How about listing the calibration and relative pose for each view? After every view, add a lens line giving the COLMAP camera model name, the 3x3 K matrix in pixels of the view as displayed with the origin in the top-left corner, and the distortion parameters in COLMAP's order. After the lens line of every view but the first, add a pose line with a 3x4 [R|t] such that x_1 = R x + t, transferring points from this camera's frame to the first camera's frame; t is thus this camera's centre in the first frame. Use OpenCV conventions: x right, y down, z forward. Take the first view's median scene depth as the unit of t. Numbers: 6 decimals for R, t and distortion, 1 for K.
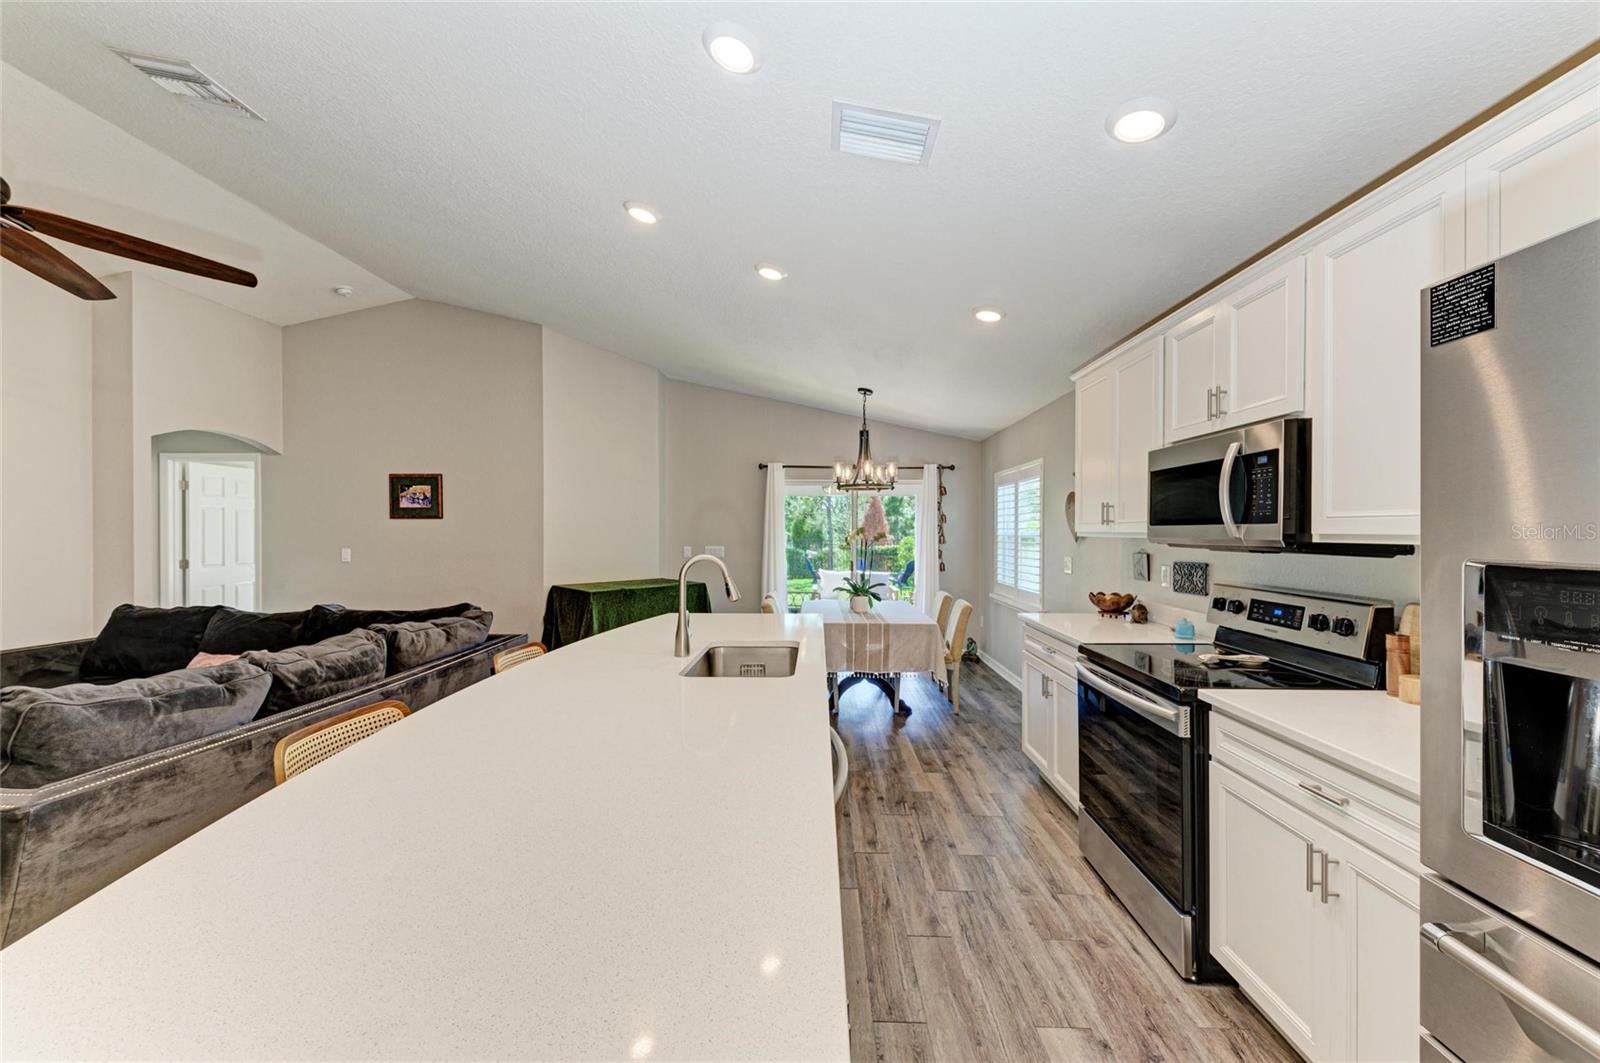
lens RADIAL K [[603.4, 0, 800.0], [0, 603.4, 531.5], [0, 0, 1]] dist [0.014657, -0.005798]
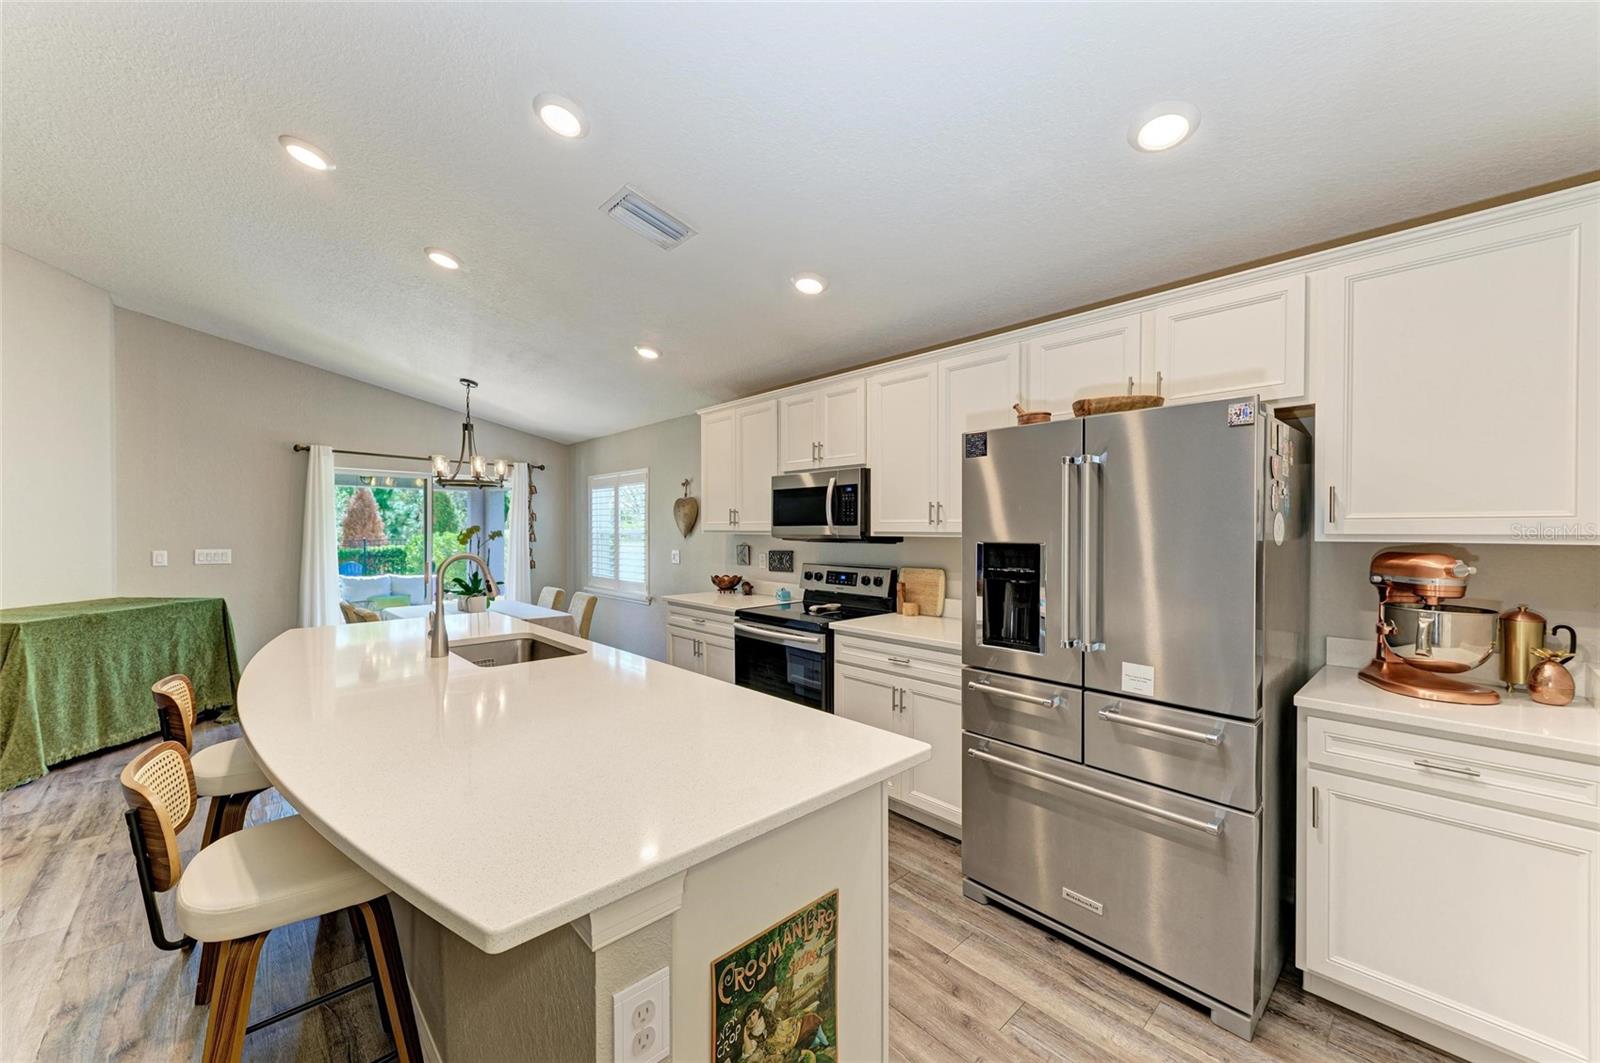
lens RADIAL K [[603.4, 0, 800.0], [0, 603.4, 531.5], [0, 0, 1]] dist [0.014657, -0.005798]
pose [[0.707407, -0.001351, 0.706805, -0.337760], [-0.000851, 0.999996, 0.002764, -0.000526], [-0.706805, -0.002557, 0.707403, -0.079225]]
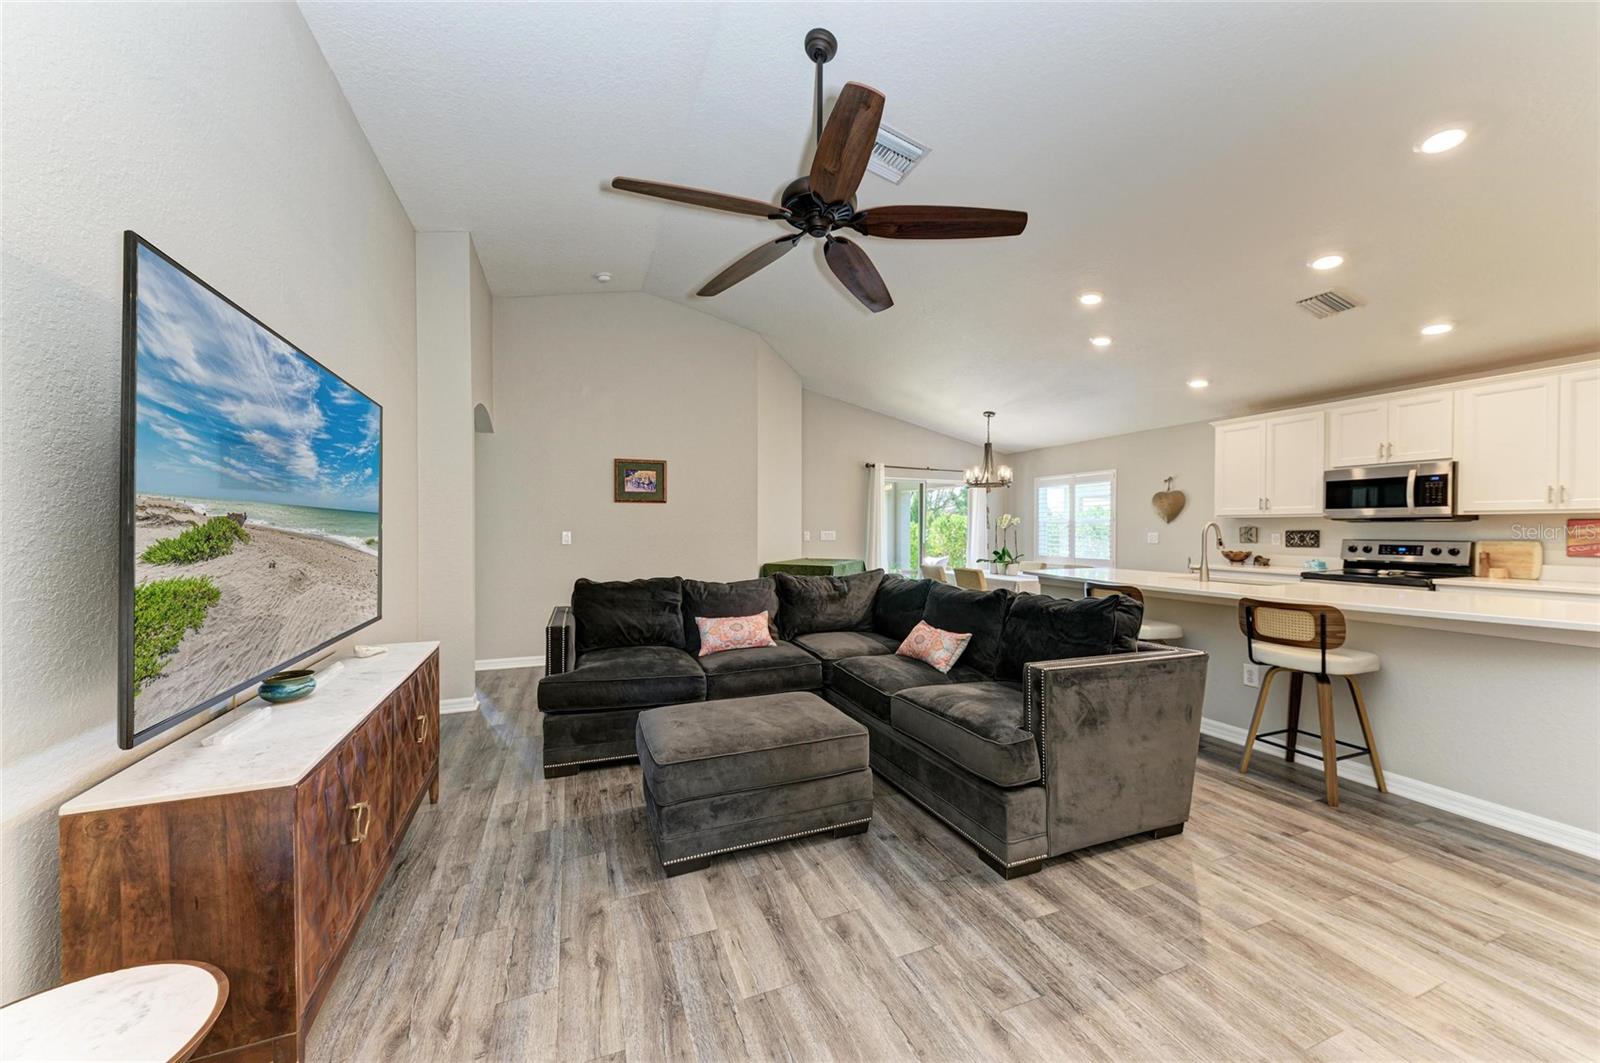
lens RADIAL K [[573.8, 0, 797.7], [0, 573.8, 534.3], [0, 0, 1]] dist [0.017075, -0.006077]
pose [[0.920029, -0.003225, 0.391837, -1.340179], [-0.000747, 0.999950, 0.009983, 0.040931], [-0.391849, -0.009478, 0.919981, -0.034691]]
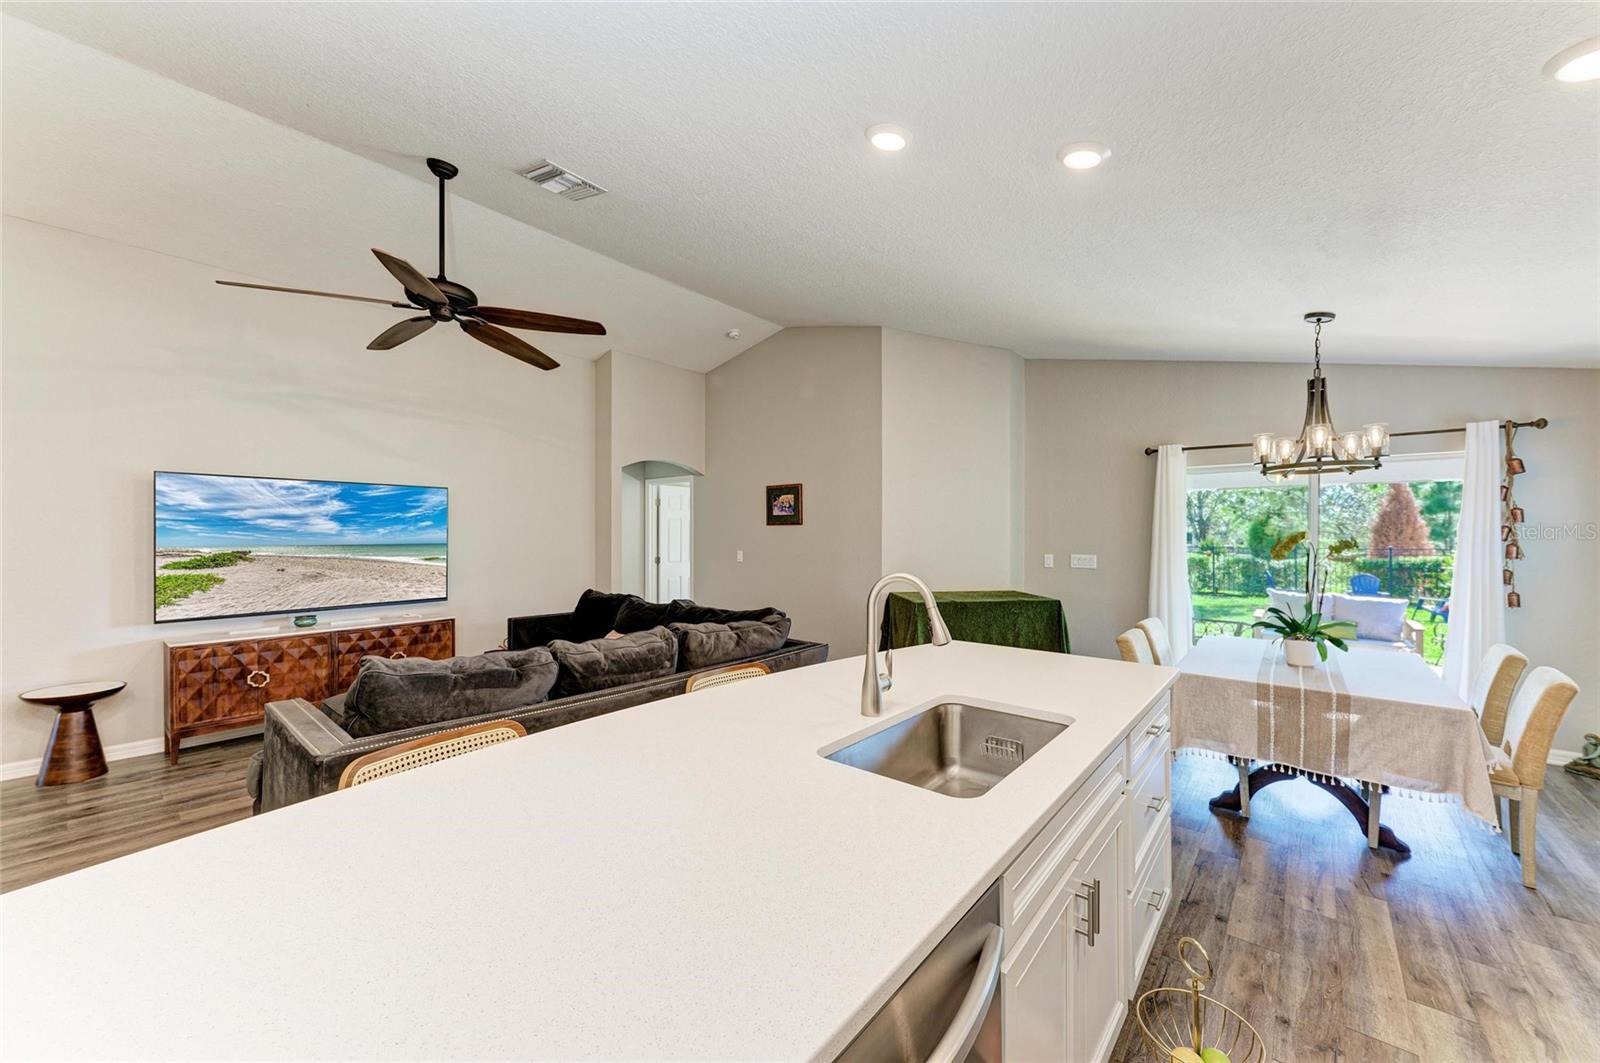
lens RADIAL K [[593.4, 0, 802.0], [0, 593.4, 533.2], [0, 0, 1]] dist [0.018256, -0.006433]
pose [[0.783432, -0.001611, -0.621475, 0.126267], [-0.000666, 0.999994, -0.003432, -0.003666], [0.621477, 0.003102, 0.783427, 0.283398]]
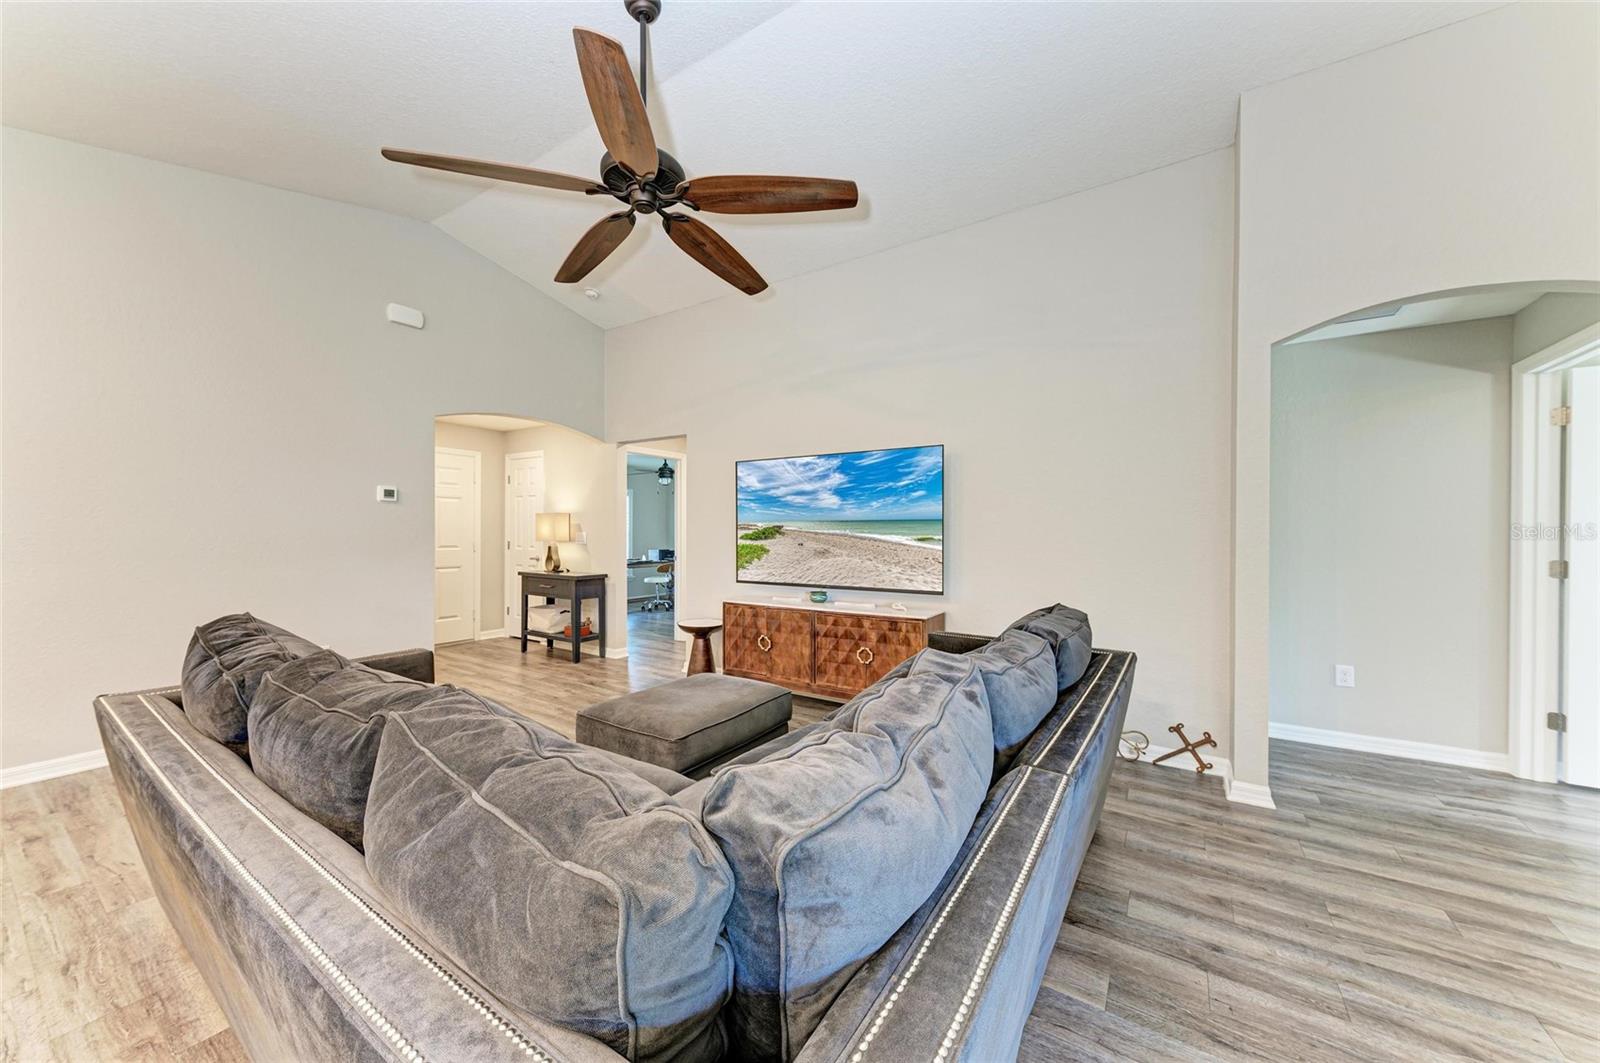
lens RADIAL K [[573.8, 0, 797.7], [0, 573.8, 534.3], [0, 0, 1]] dist [0.017075, -0.006077]
pose [[-0.534206, -0.001183, -0.845353, -0.465568], [-0.003803, 0.999992, 0.001004, 0.048422], [0.845346, 0.003751, -0.534207, 1.280608]]
